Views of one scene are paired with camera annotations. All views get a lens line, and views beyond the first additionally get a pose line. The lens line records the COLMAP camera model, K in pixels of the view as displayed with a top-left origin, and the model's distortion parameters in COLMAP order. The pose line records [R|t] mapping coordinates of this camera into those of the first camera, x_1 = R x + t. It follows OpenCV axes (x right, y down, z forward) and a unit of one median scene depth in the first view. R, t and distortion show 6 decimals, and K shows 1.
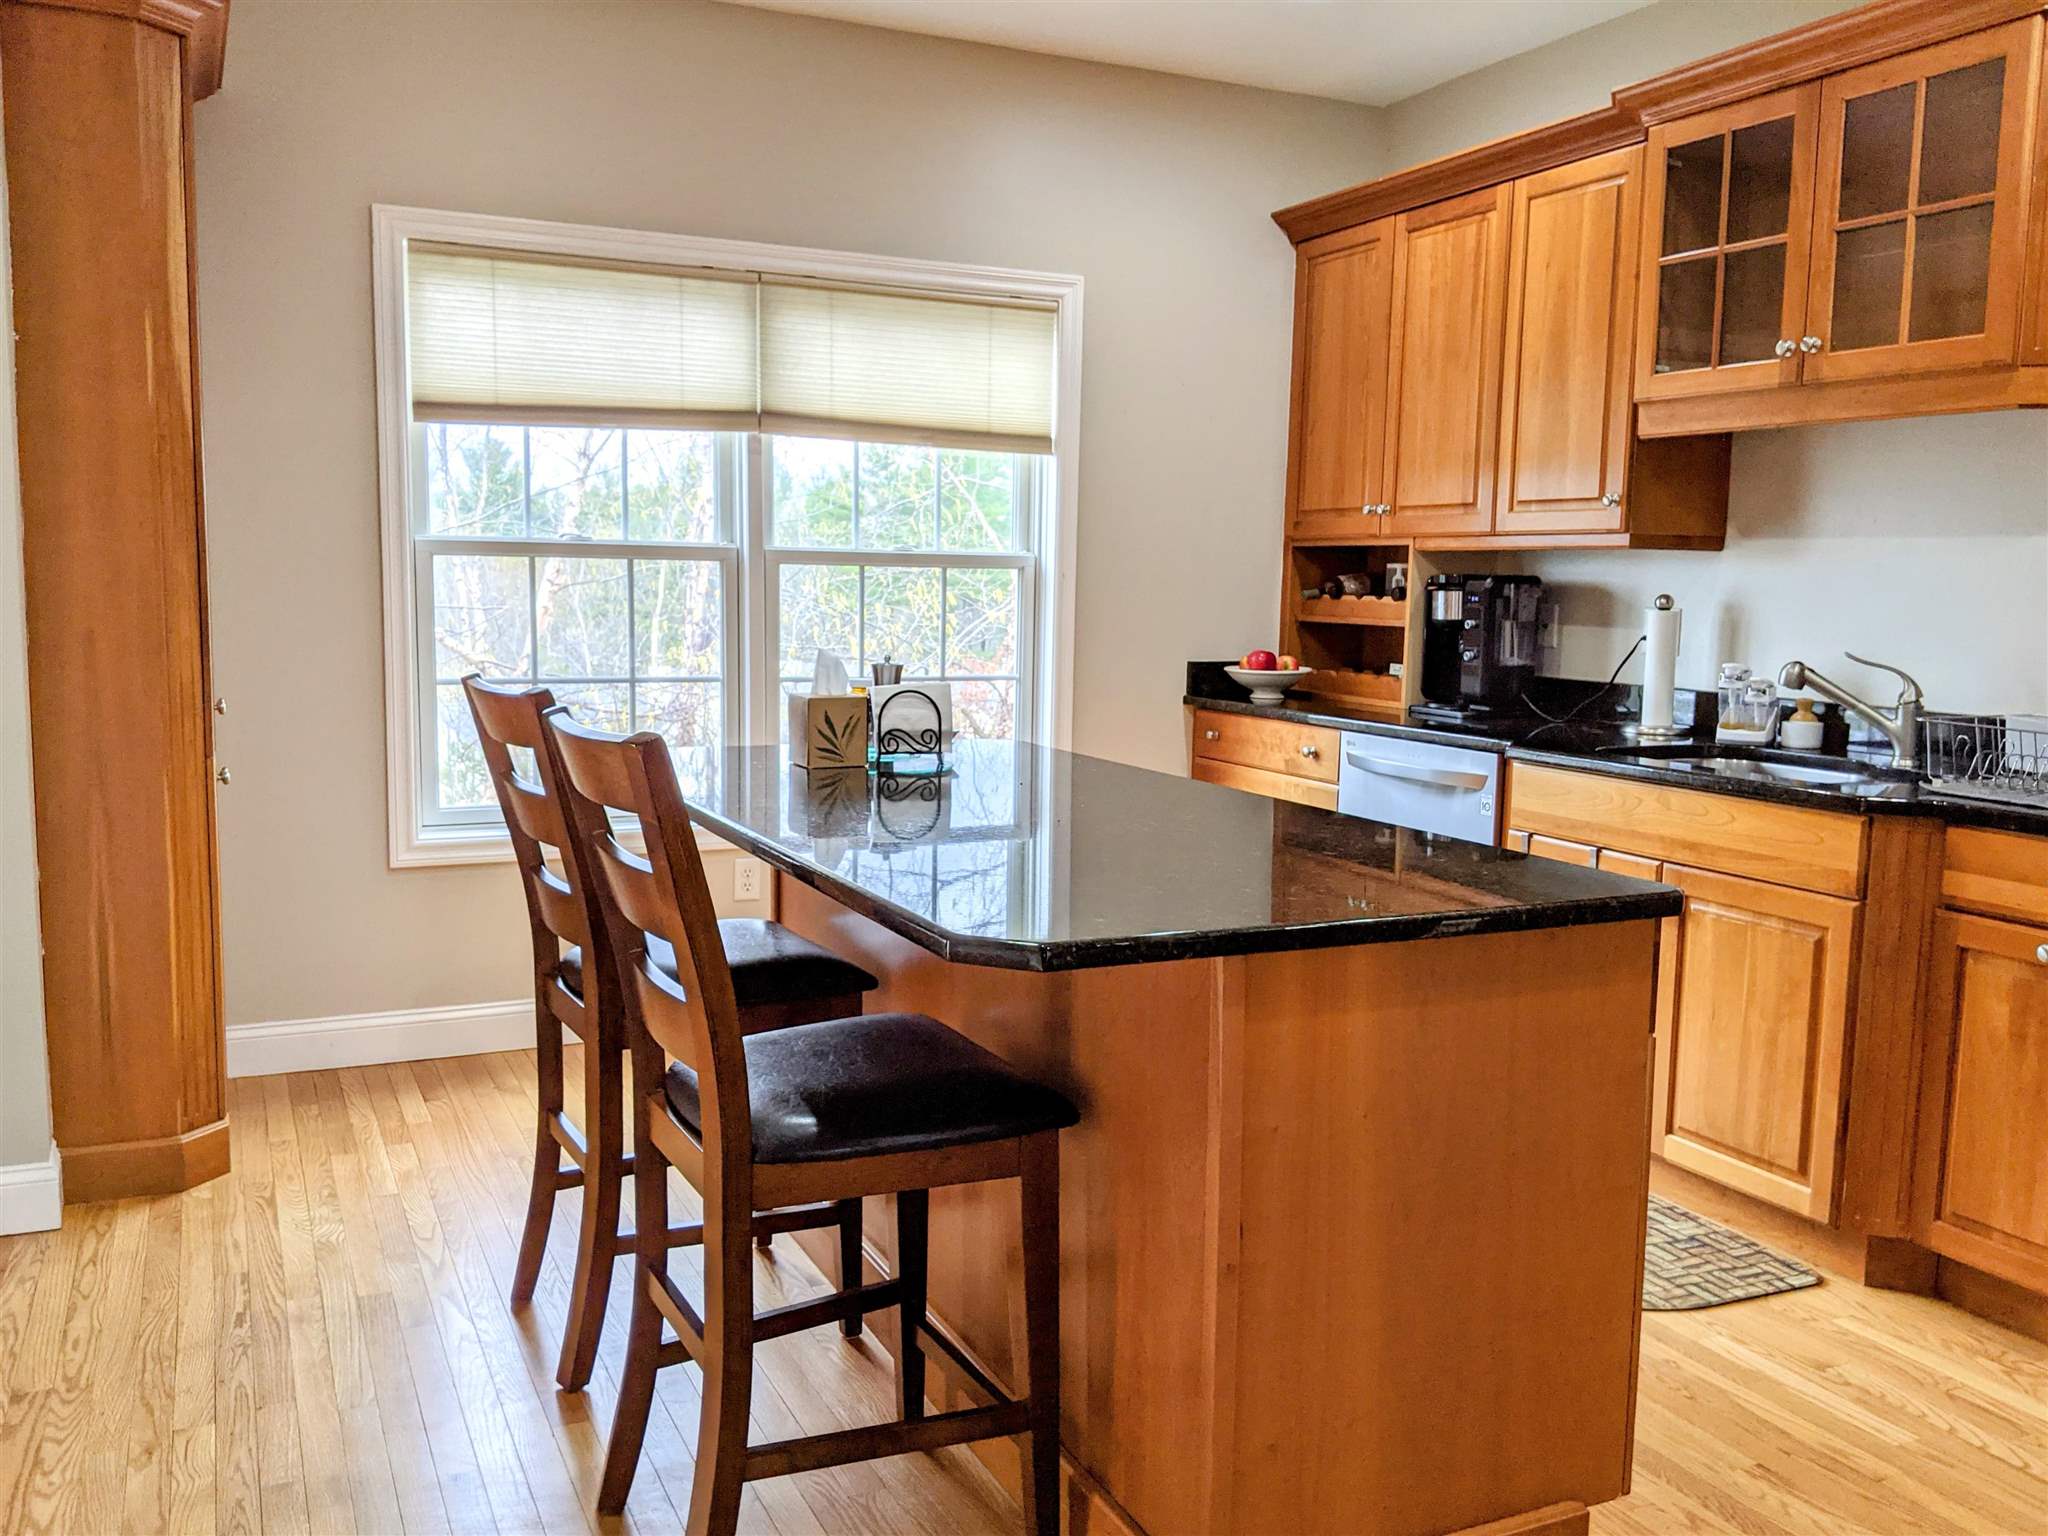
lens RADIAL K [[1682.2, 0, 1024.0], [0, 1682.2, 768.0], [0, 0, 1]] dist [0.050242, -0.216733]
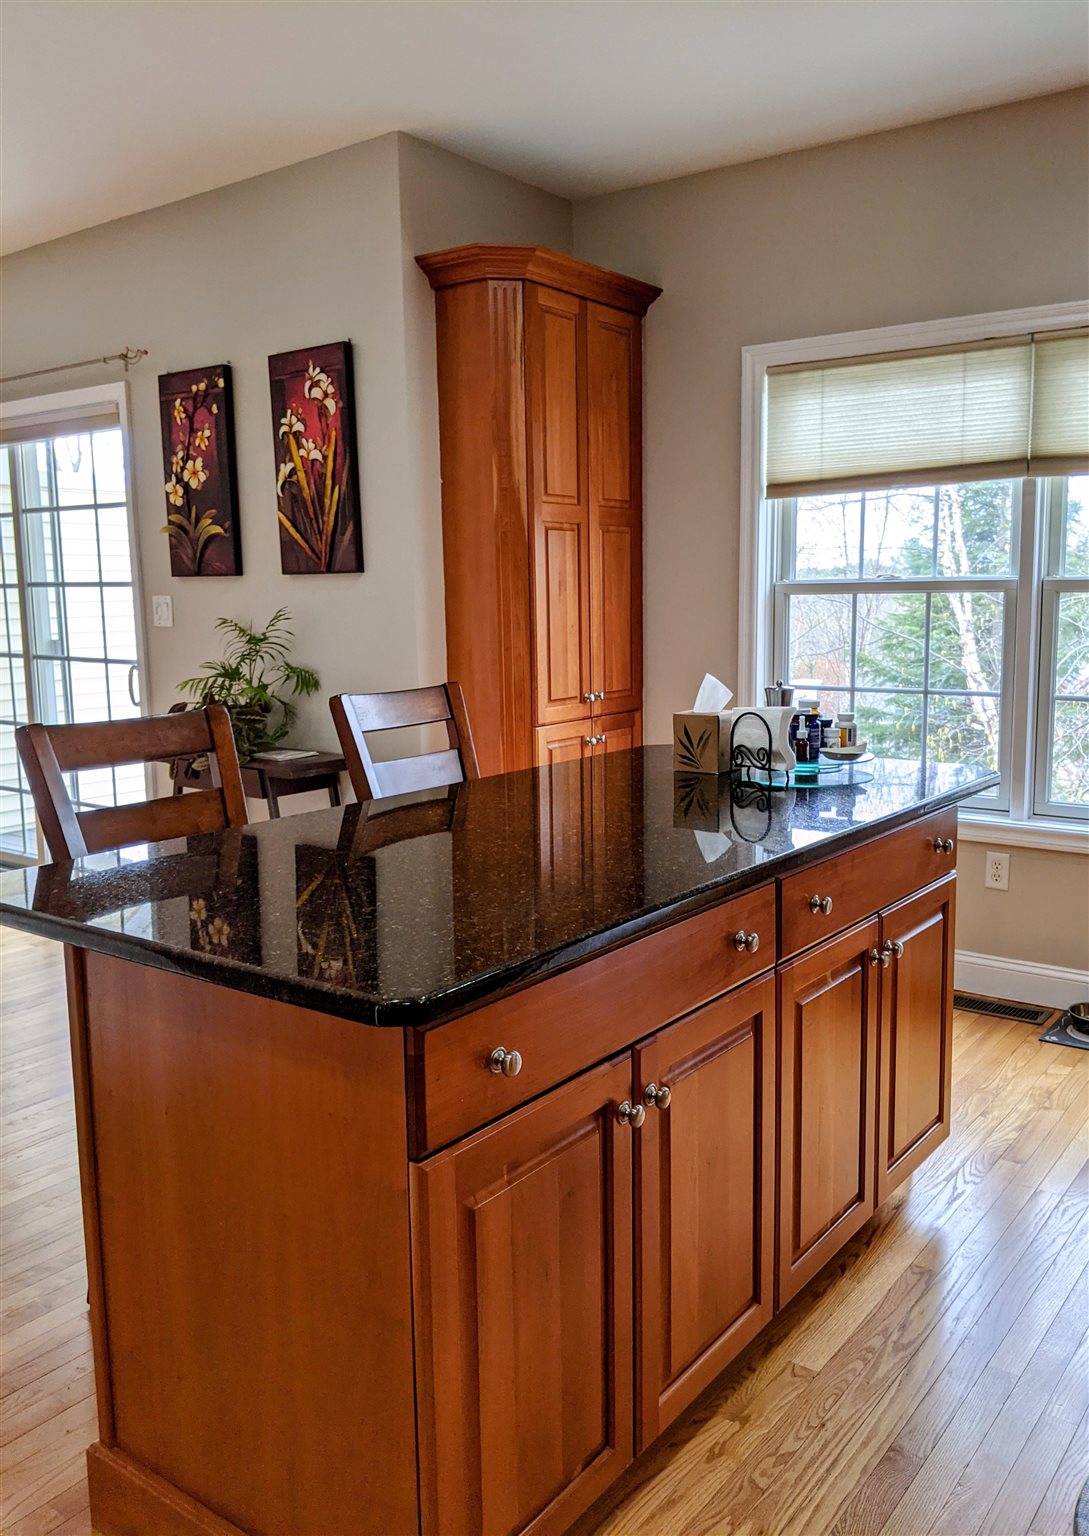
lens RADIAL K [[1266.5, 0, 544.5], [0, 1266.5, 768.0], [0, 0, 1]] dist [0.007350, 0.002407]
pose [[0.466524, 0.099833, -0.878857, 0.496249], [-0.075291, 0.994486, 0.073001, -0.047622], [0.881298, 0.032113, 0.471468, 0.353636]]
